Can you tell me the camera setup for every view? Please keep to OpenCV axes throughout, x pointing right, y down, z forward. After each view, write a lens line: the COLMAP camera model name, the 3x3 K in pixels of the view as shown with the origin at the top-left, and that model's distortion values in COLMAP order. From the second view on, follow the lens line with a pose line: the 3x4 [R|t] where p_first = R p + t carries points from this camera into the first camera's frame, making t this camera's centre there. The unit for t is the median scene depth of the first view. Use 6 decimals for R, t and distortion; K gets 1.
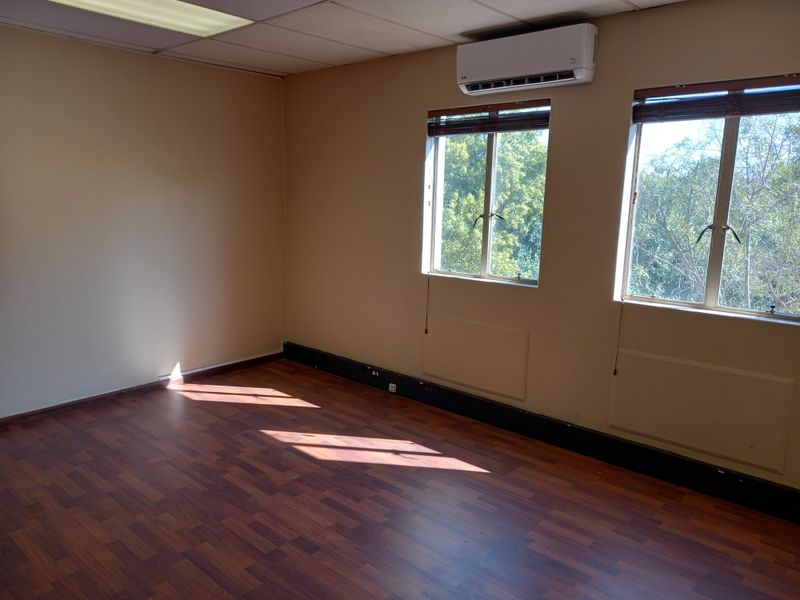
lens RADIAL K [[584.4, 0, 399.1], [0, 584.4, 296.2], [0, 0, 1]] dist [0.031219, -0.013308]
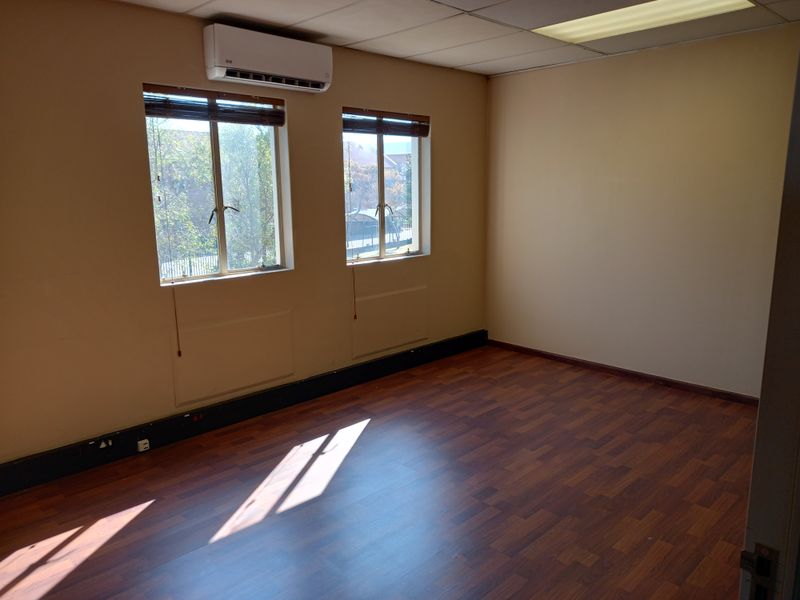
lens RADIAL K [[584.4, 0, 399.7], [0, 584.4, 303.1], [0, 0, 1]] dist [0.031219, -0.013308]
pose [[0.070034, -0.210046, 0.975180, -0.867907], [0.186426, 0.963113, 0.194059, -0.133914], [-0.979970, 0.168208, 0.106608, 0.703365]]
